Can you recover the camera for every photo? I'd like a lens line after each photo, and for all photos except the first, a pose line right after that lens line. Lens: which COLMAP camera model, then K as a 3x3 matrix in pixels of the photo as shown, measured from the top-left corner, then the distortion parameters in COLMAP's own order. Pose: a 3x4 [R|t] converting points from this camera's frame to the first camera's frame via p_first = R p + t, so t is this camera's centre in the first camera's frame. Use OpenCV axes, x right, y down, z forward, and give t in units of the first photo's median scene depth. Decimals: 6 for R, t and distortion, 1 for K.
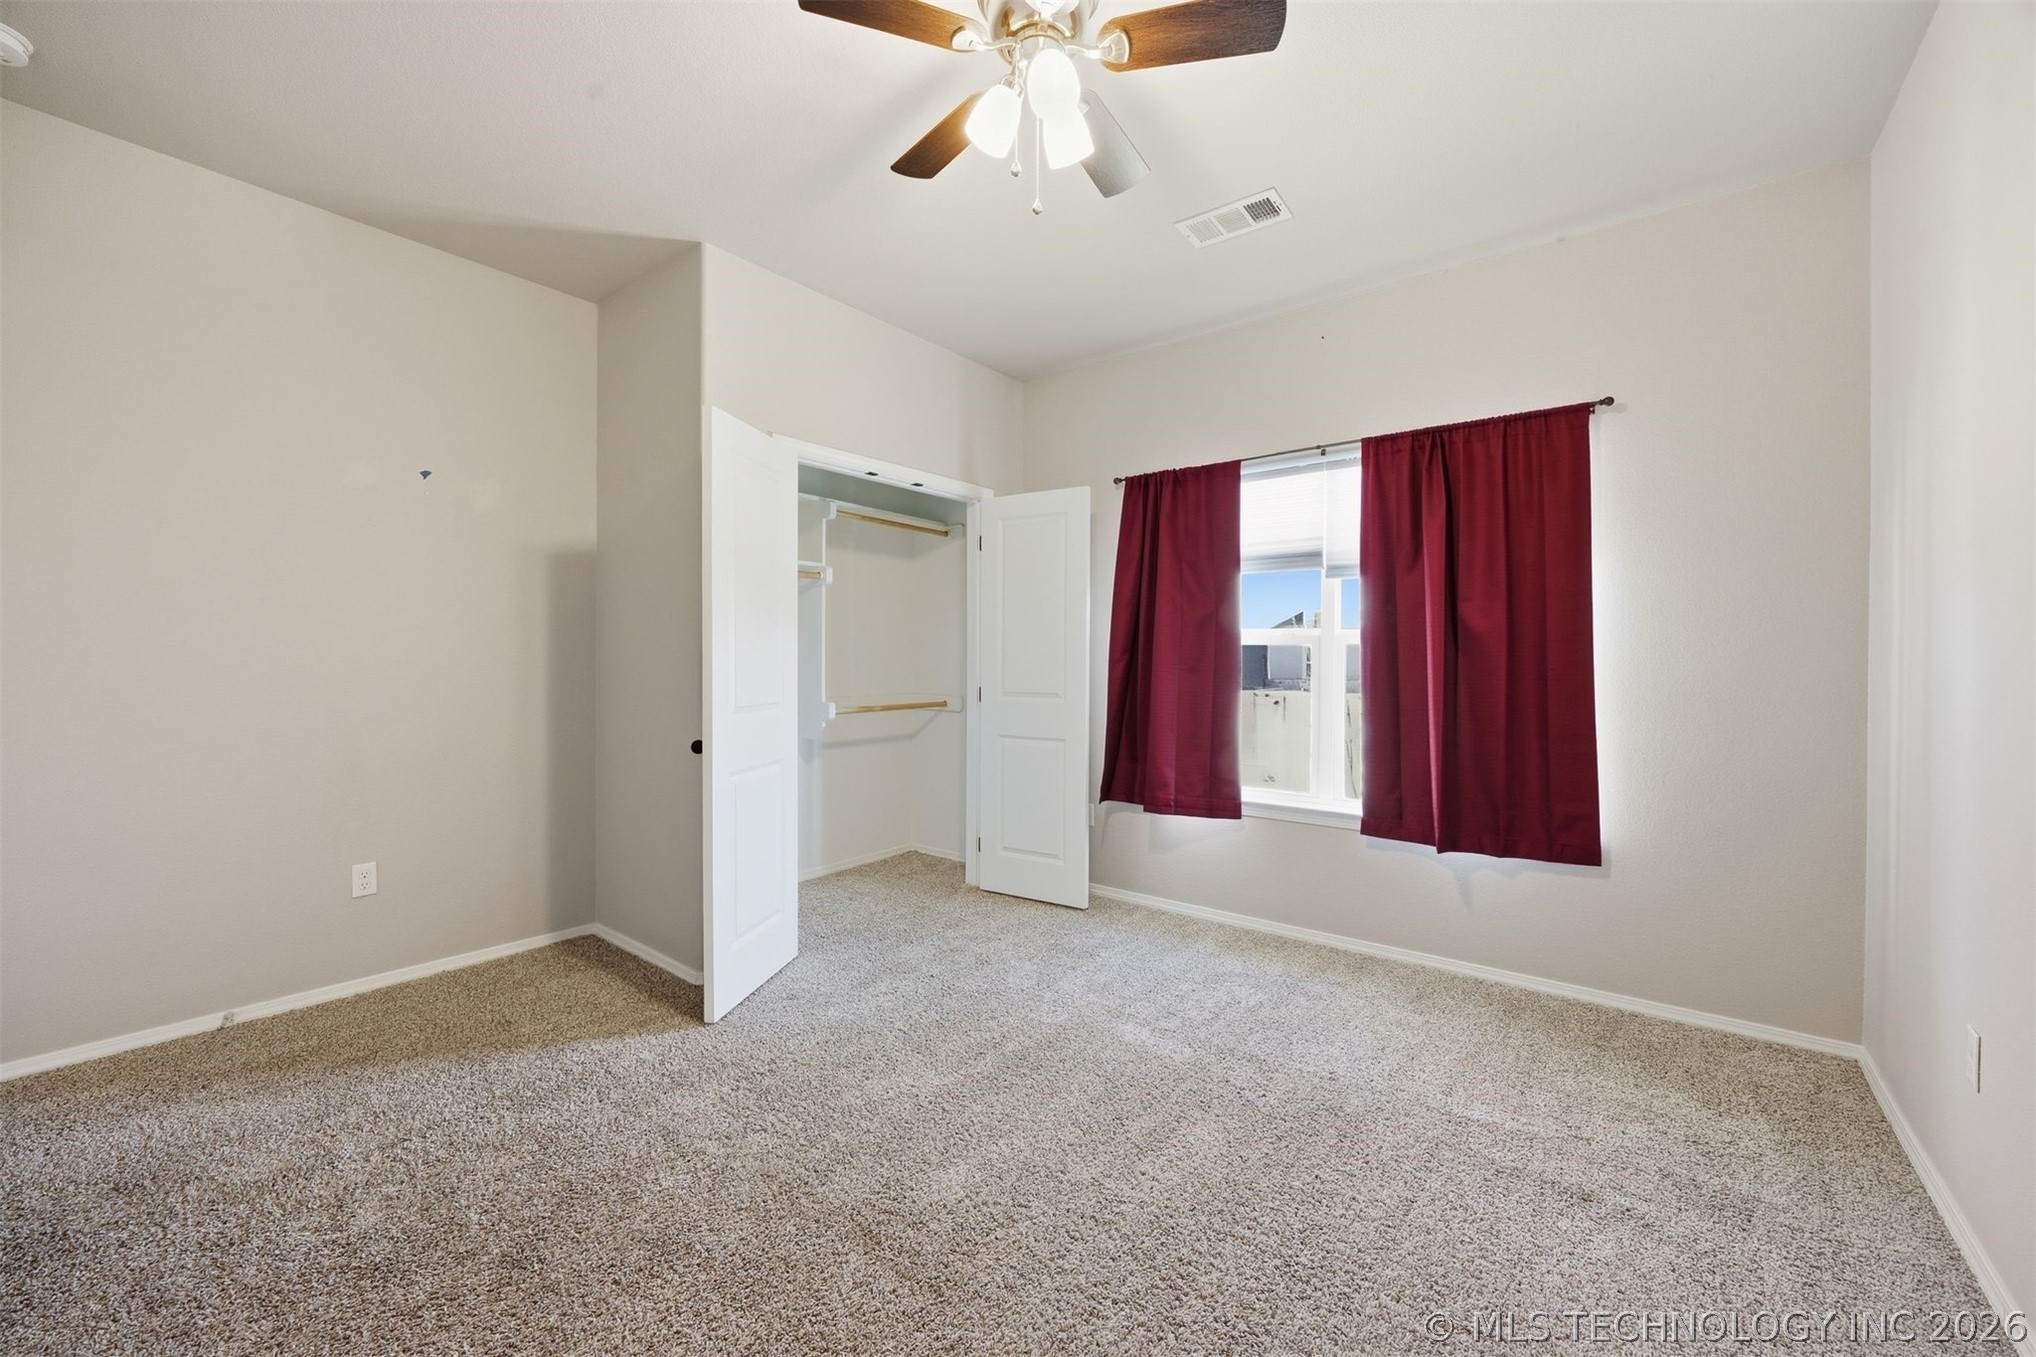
lens RADIAL K [[782.9, 0, 1017.6], [0, 782.9, 670.9], [0, 0, 1]] dist [-0.004571, -0.000318]
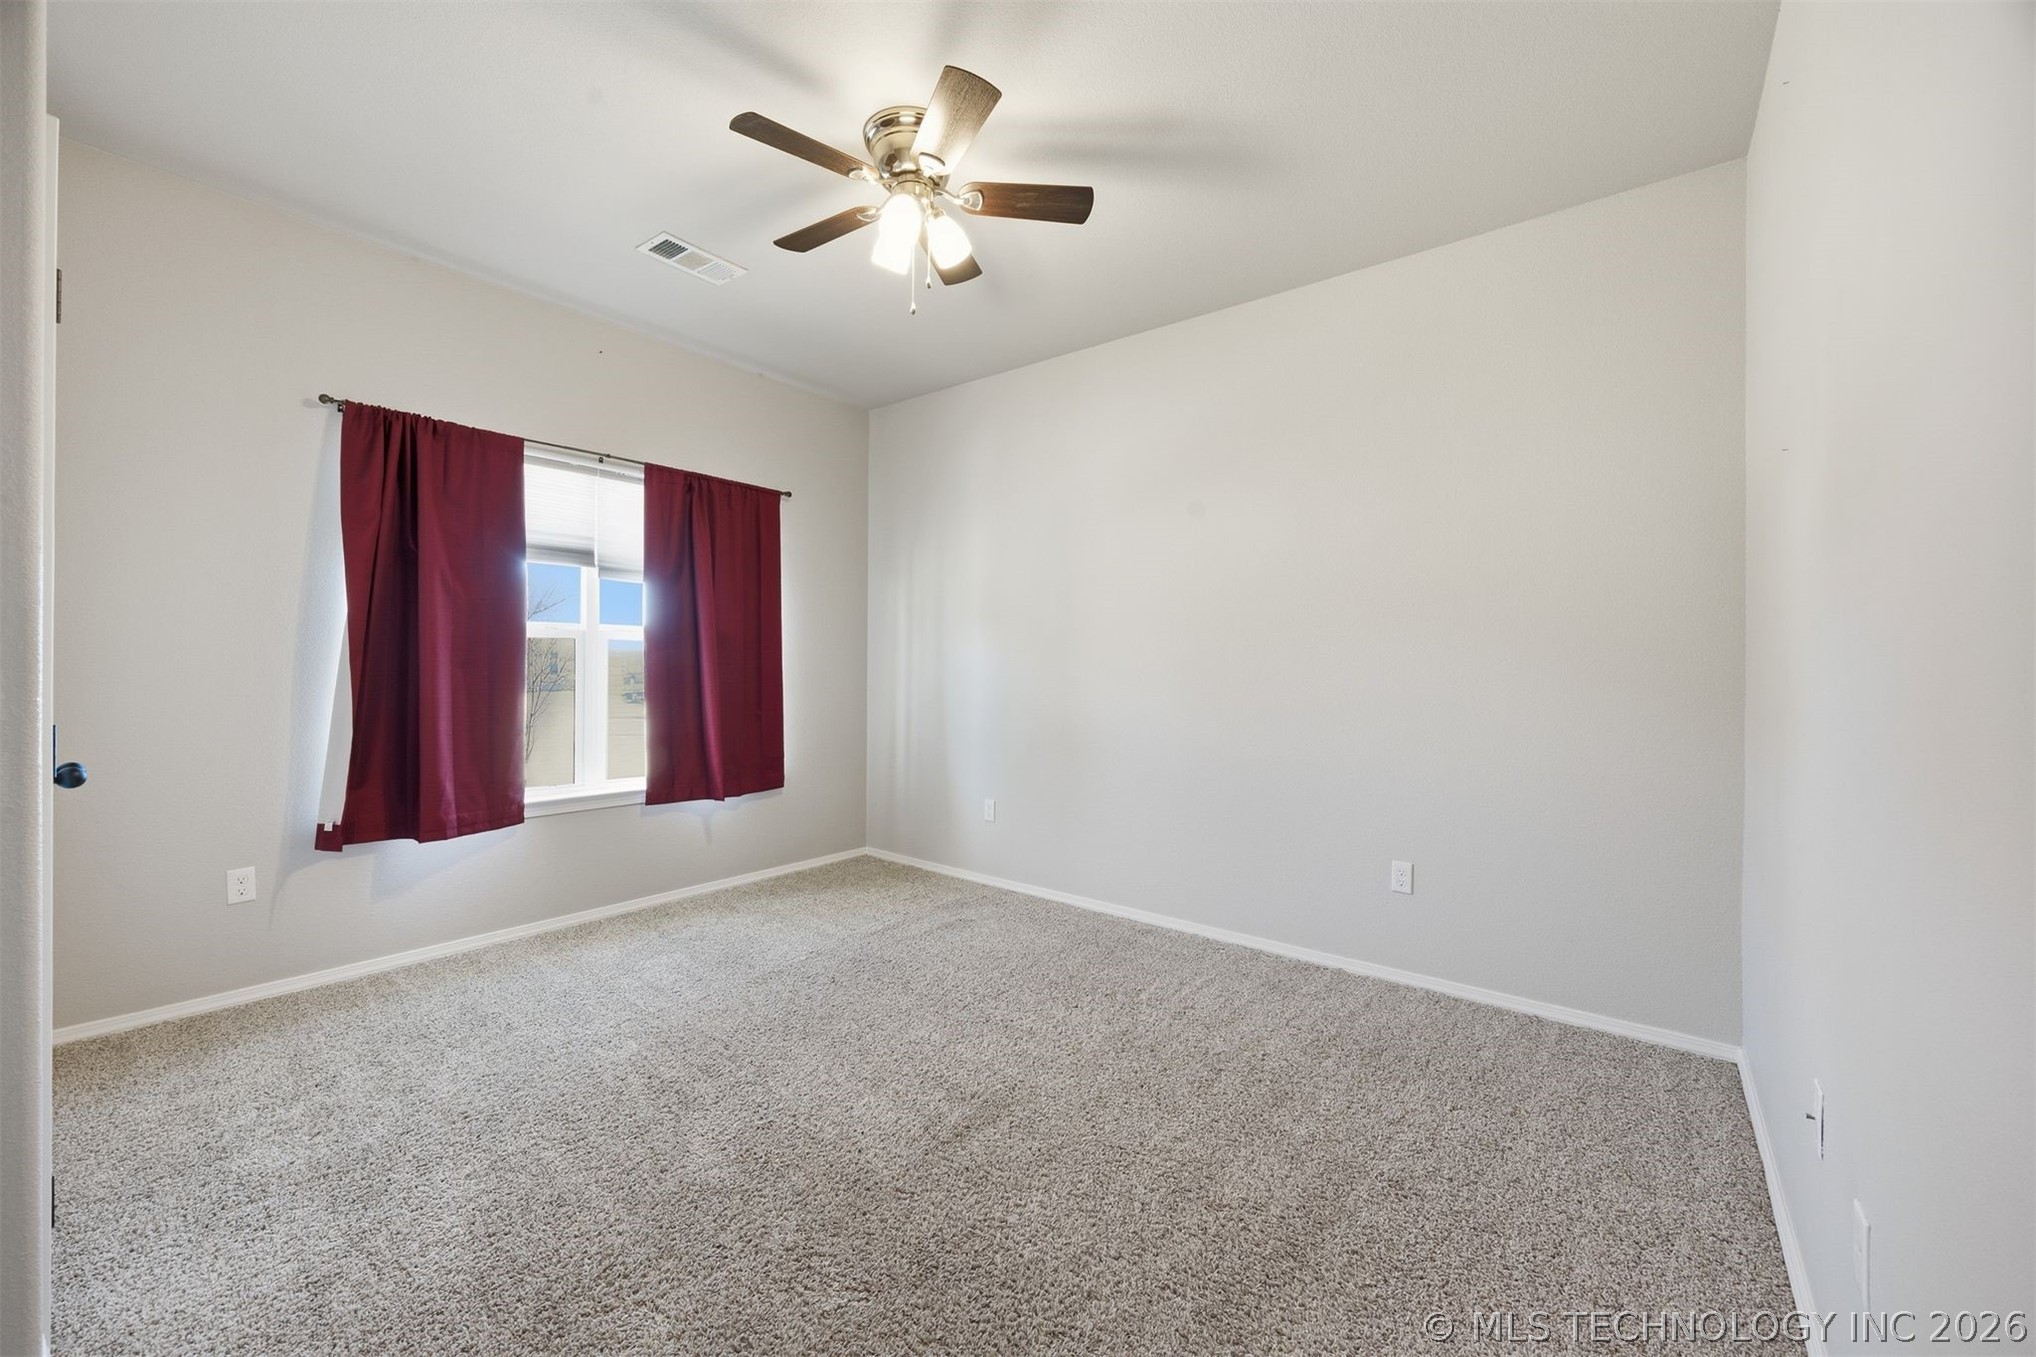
lens RADIAL K [[782.9, 0, 1017.3], [0, 782.9, 668.3], [0, 0, 1]] dist [-0.004571, -0.000318]
pose [[0.003266, -0.014450, 0.999890, -0.700451], [-0.003302, 0.999890, 0.014461, -0.012202], [-0.999989, -0.003349, 0.003218, 0.440257]]
